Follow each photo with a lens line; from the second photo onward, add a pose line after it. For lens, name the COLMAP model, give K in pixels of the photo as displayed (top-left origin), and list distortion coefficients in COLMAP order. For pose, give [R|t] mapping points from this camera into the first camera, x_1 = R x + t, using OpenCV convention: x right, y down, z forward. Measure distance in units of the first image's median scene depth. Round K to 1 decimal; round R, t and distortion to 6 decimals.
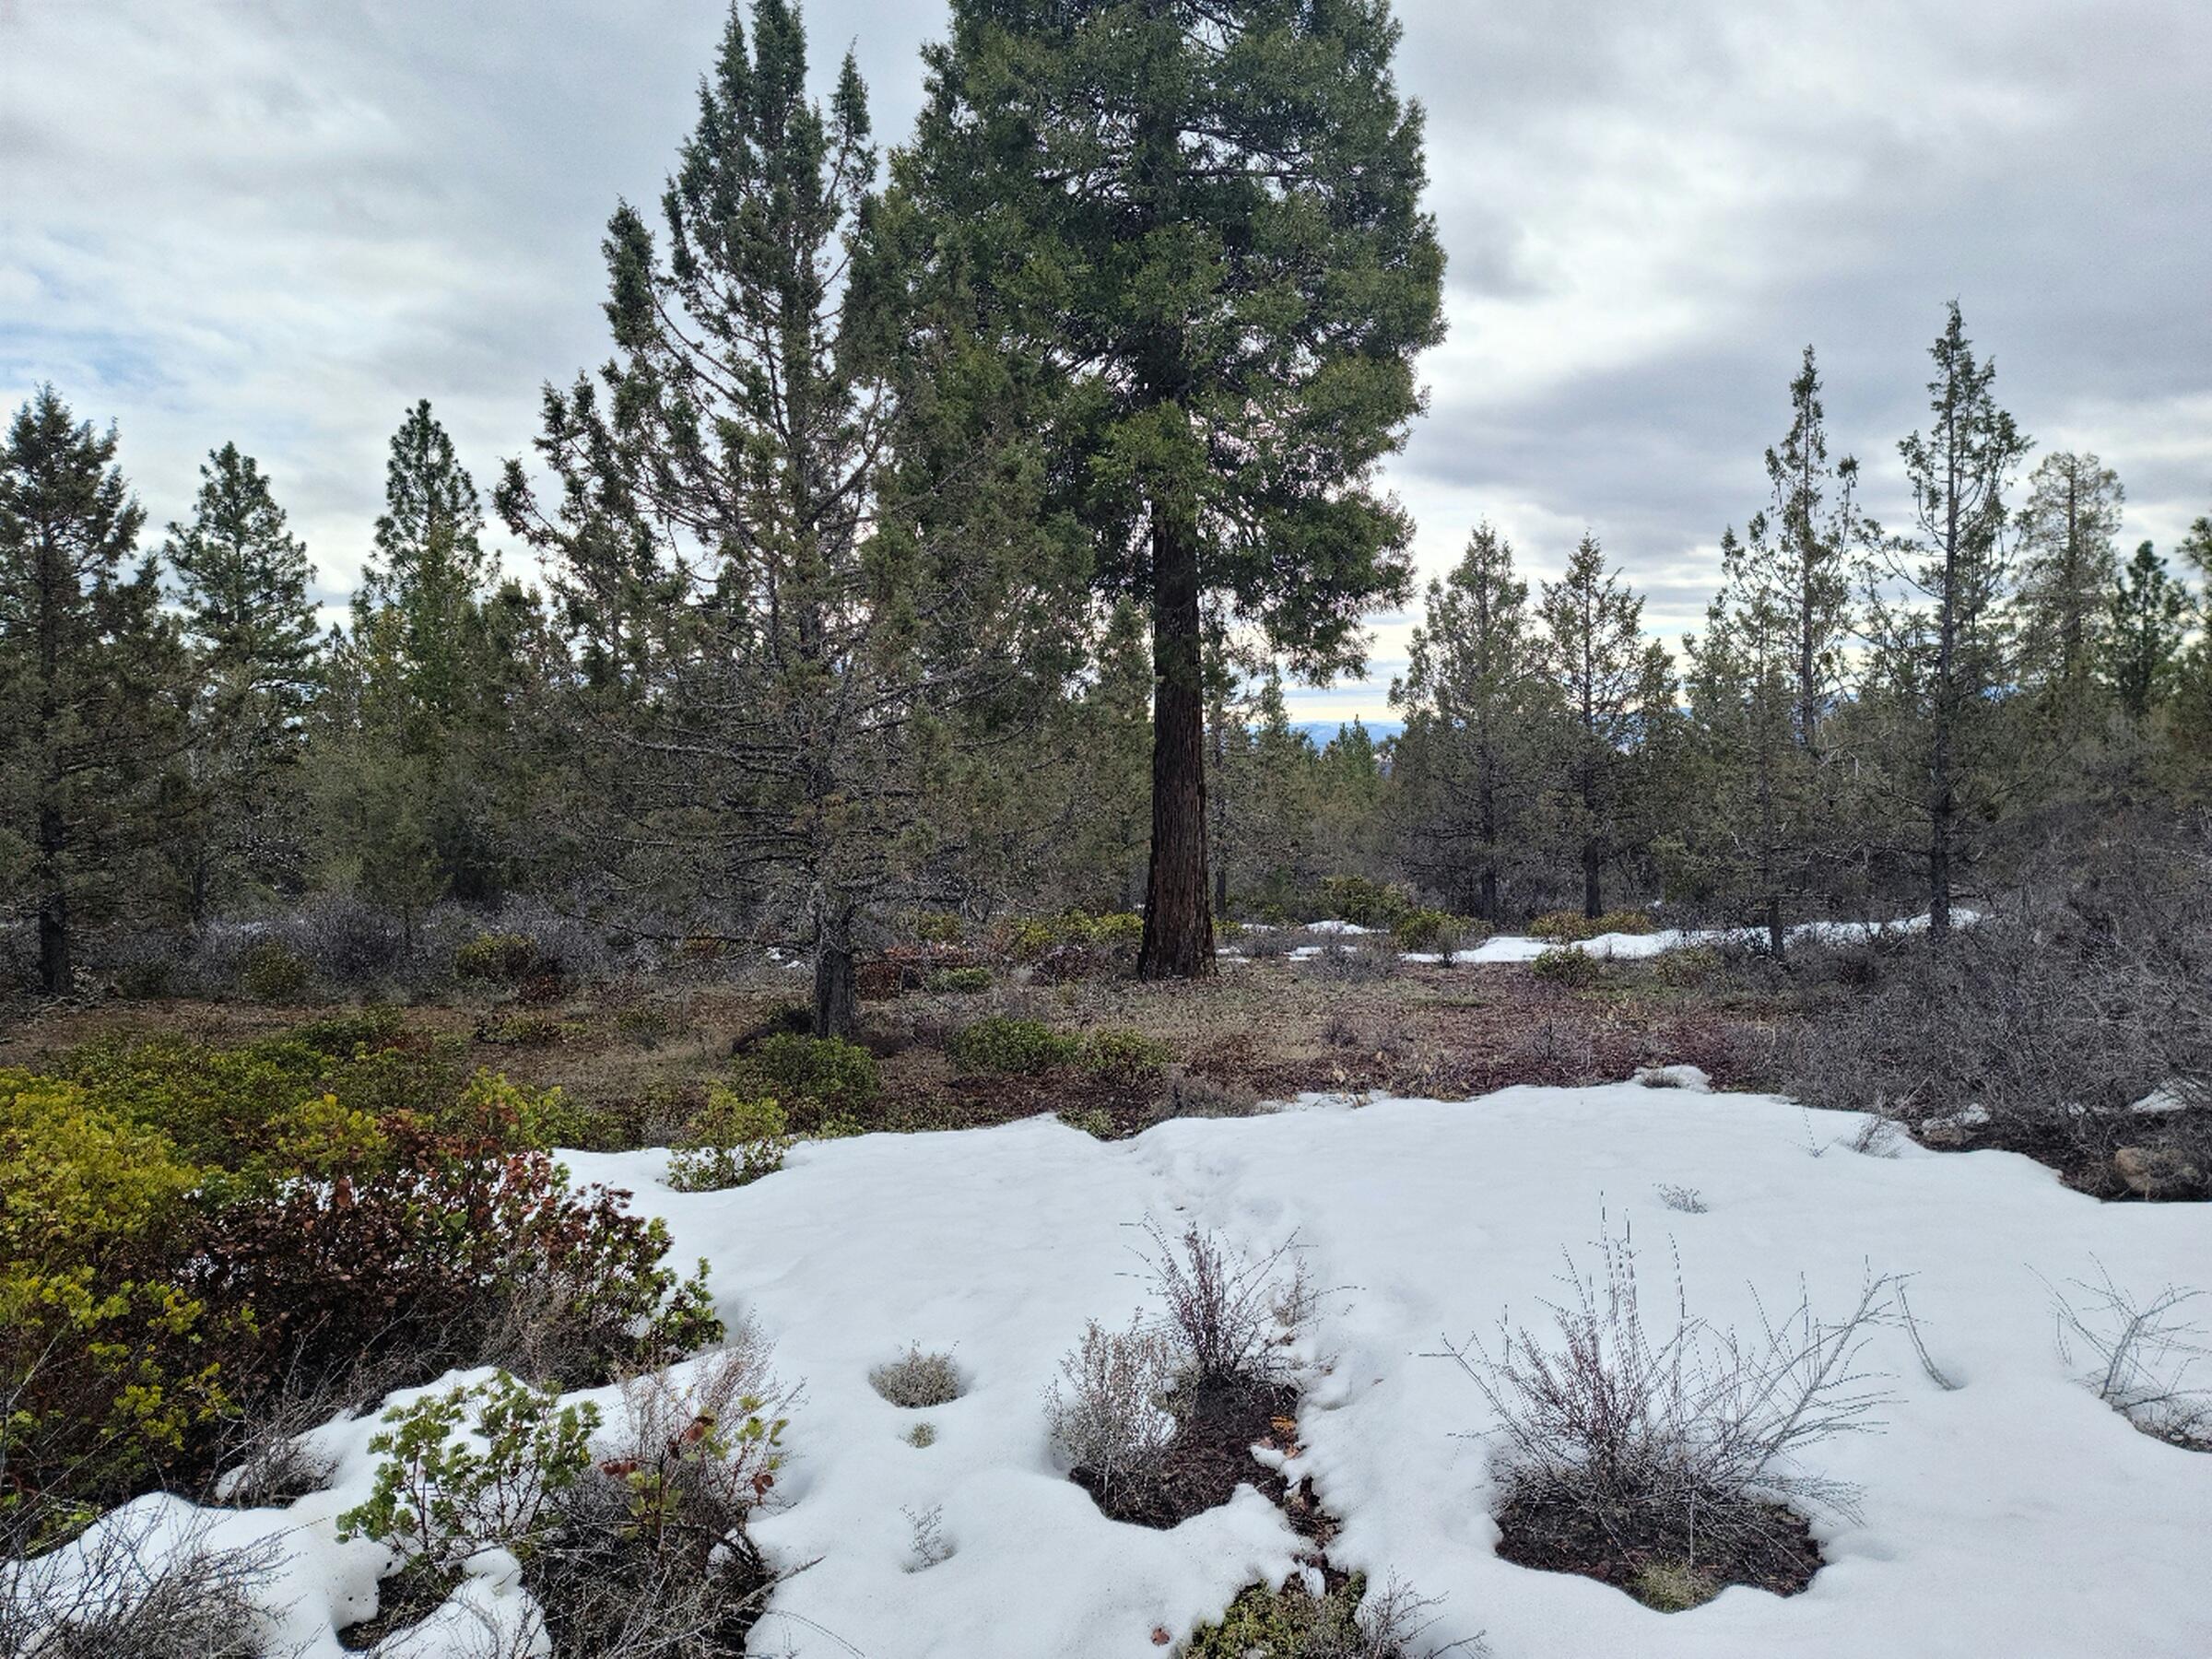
lens RADIAL K [[1565.4, 0, 1106.0], [0, 1565.4, 829.5], [0, 0, 1]] dist [0.058127, 0.000075]
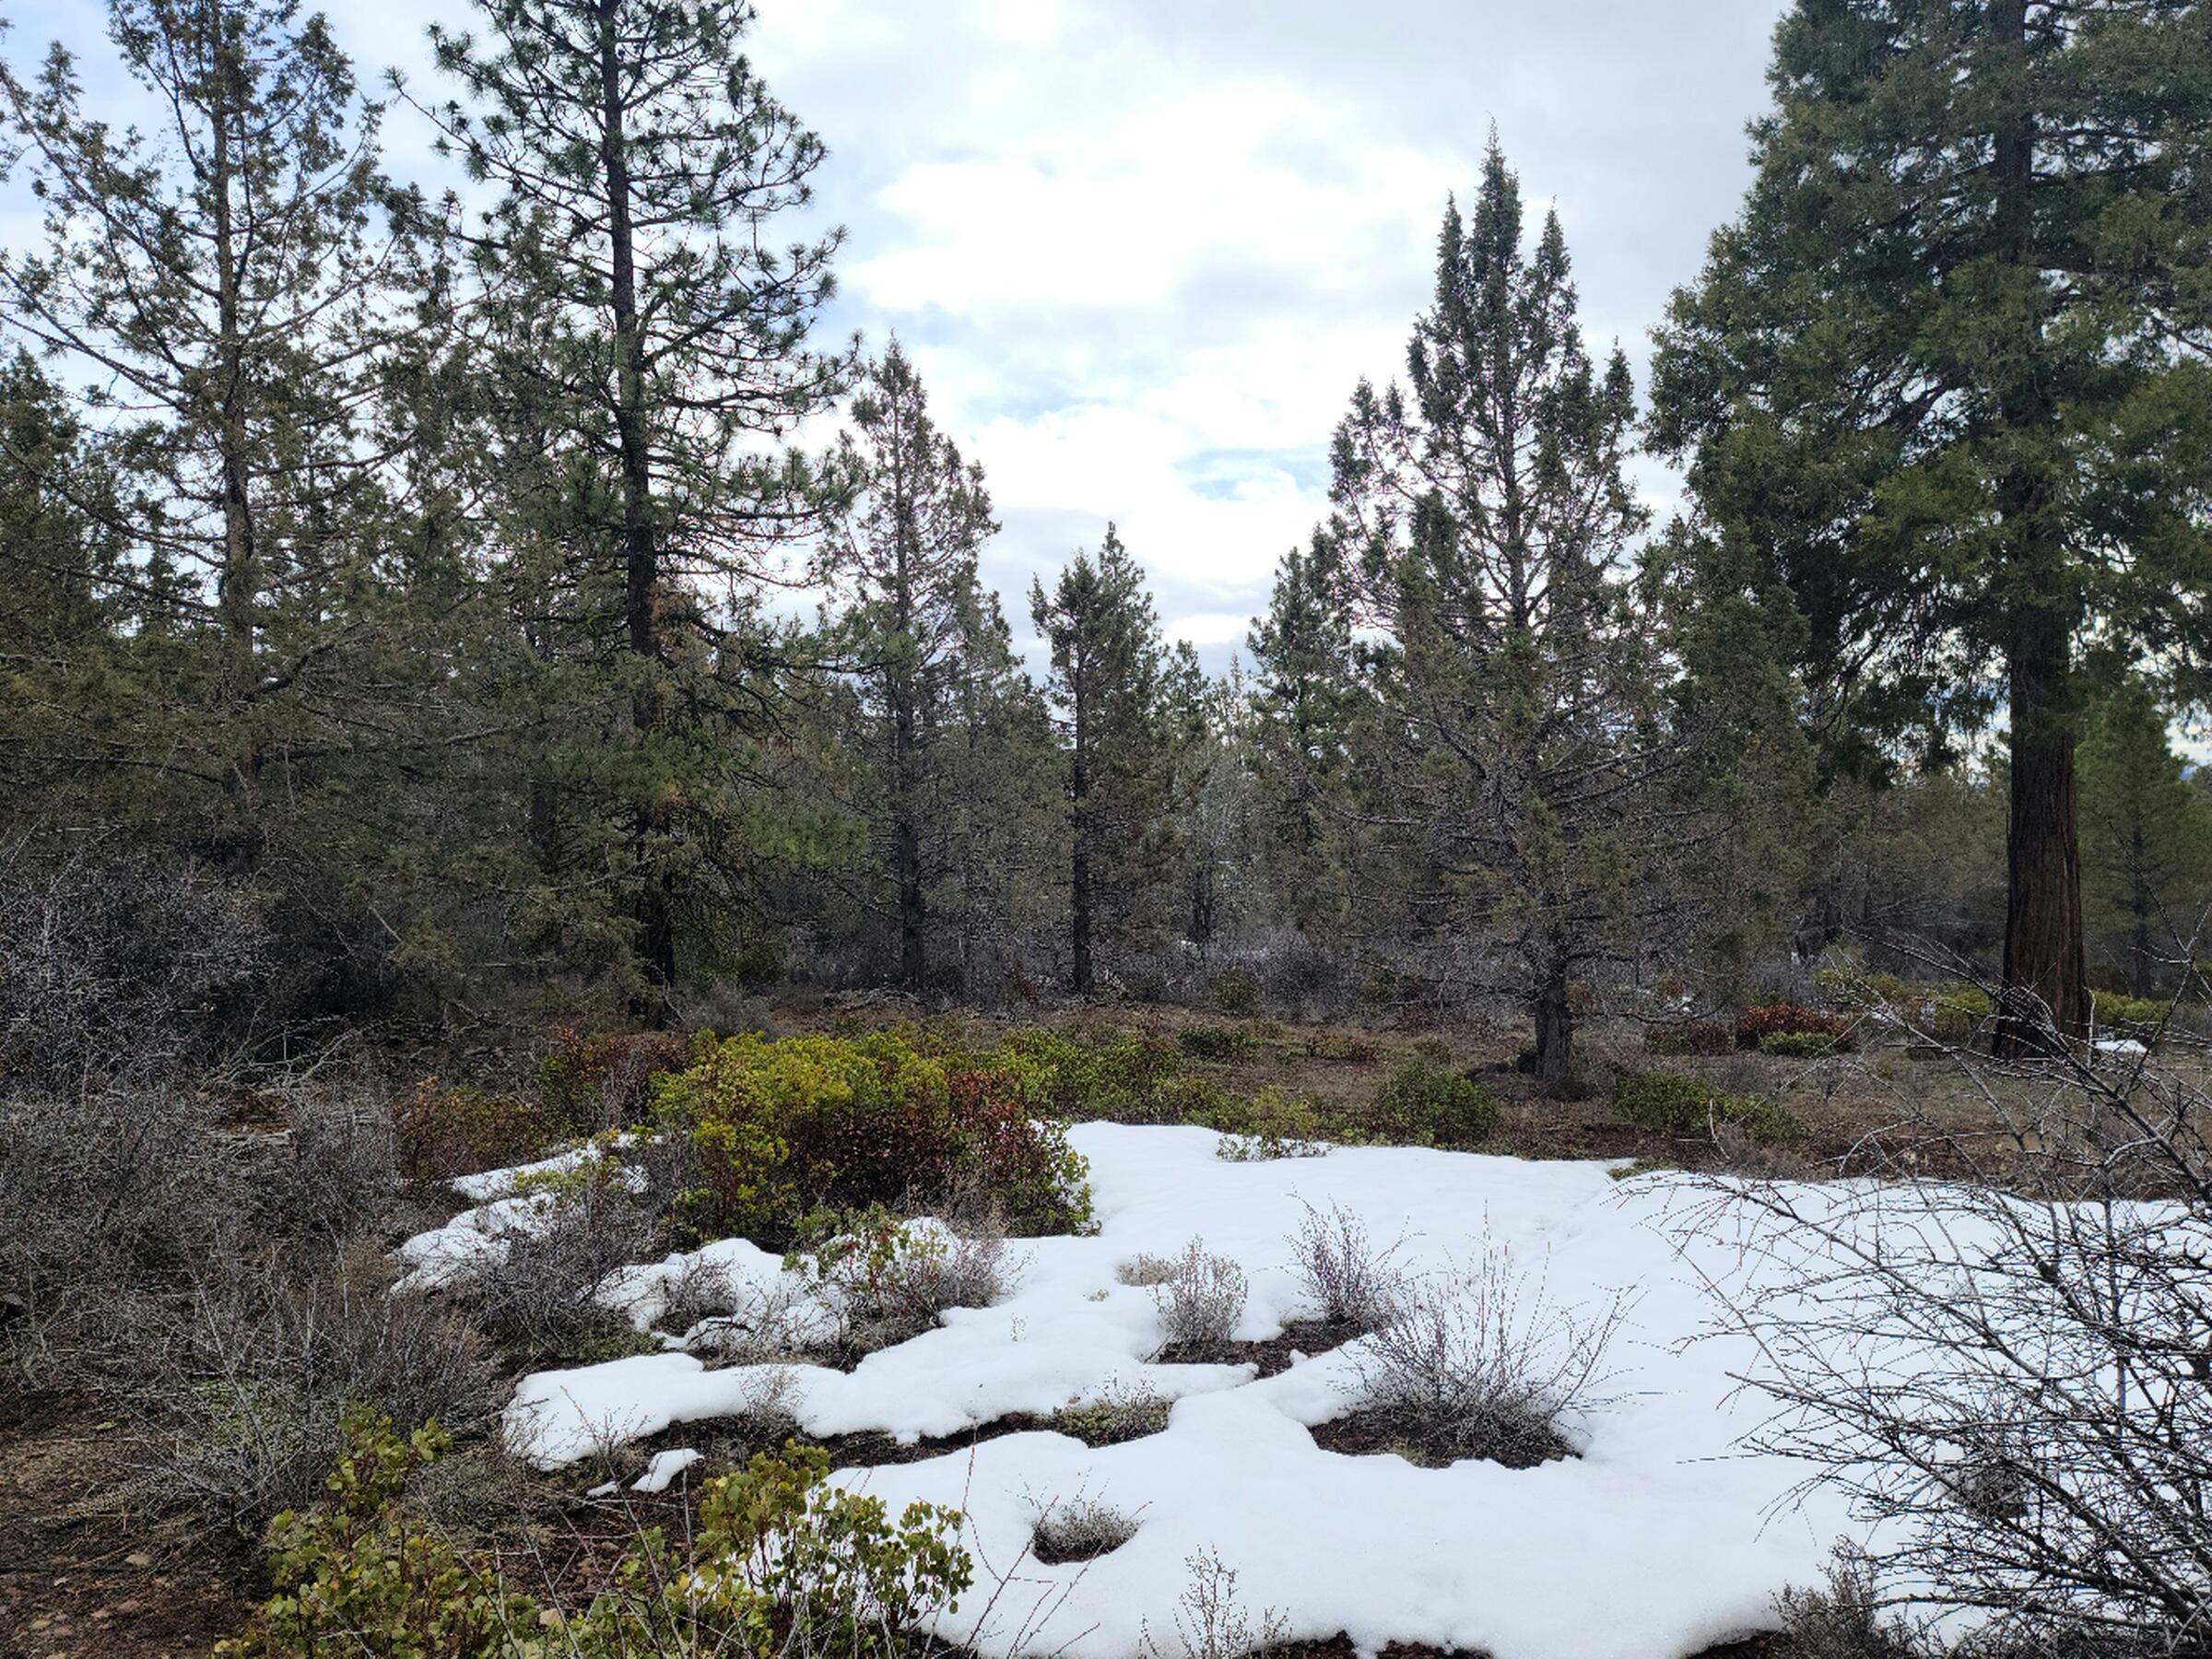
lens RADIAL K [[1618.7, 0, 1102.4], [0, 1618.7, 795.7], [0, 0, 1]] dist [0.067413, -0.068109]
pose [[0.785207, -0.012689, -0.619103, 0.205200], [-0.016774, 0.998987, -0.041749, -0.010926], [0.619006, 0.043167, 0.784199, -0.064936]]
